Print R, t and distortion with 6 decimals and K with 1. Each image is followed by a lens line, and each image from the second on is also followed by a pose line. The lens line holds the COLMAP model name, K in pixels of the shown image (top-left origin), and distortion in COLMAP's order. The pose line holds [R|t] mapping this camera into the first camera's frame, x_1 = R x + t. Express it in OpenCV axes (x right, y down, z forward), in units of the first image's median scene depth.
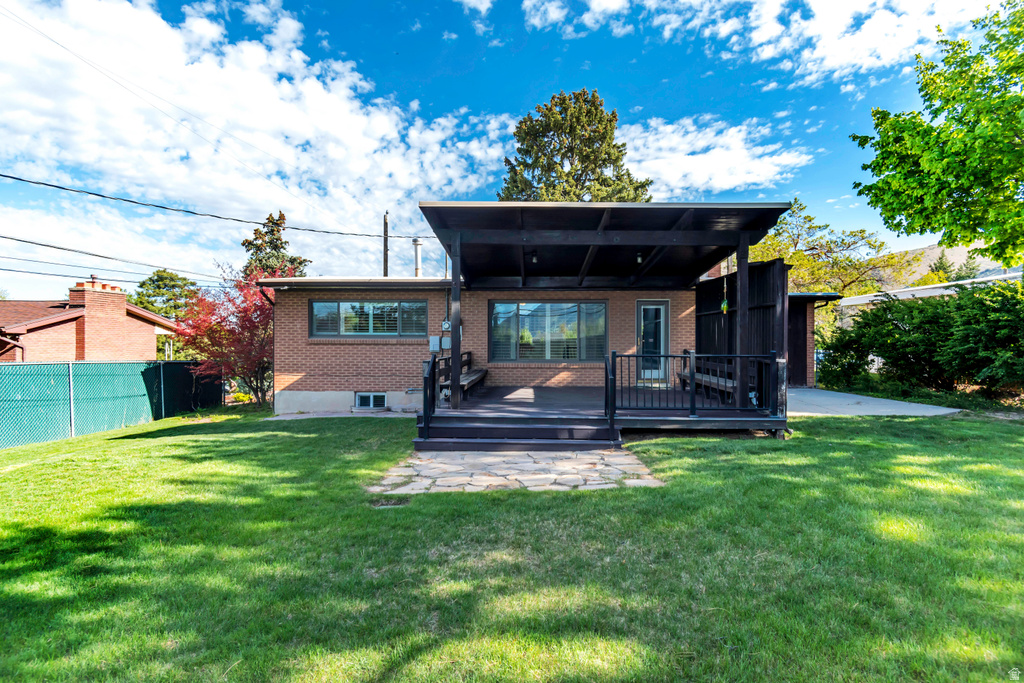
lens RADIAL K [[579.1, 0, 512.0], [0, 579.1, 341.5], [0, 0, 1]] dist [0.005504, 0.000324]
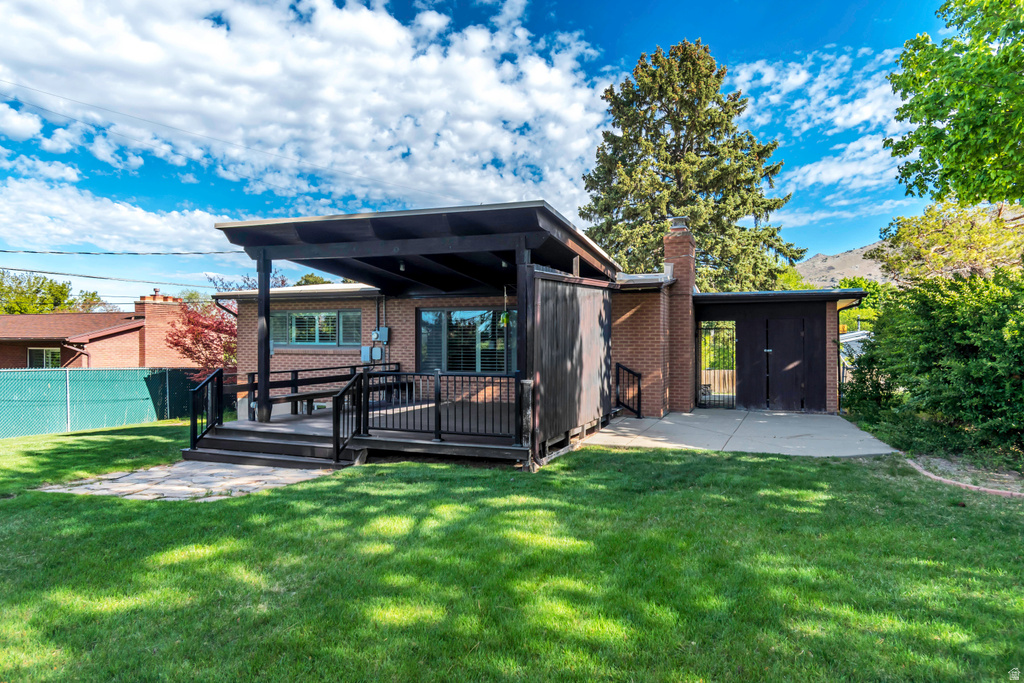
lens RADIAL K [[683.5, 0, 514.1], [0, 683.5, 303.7], [0, 0, 1]] dist [0.021122, -0.001009]
pose [[0.936676, -0.019013, -0.349680, 0.436607], [-0.001124, 0.998357, -0.057295, -0.013159], [0.350195, 0.054059, 0.935116, 0.009003]]
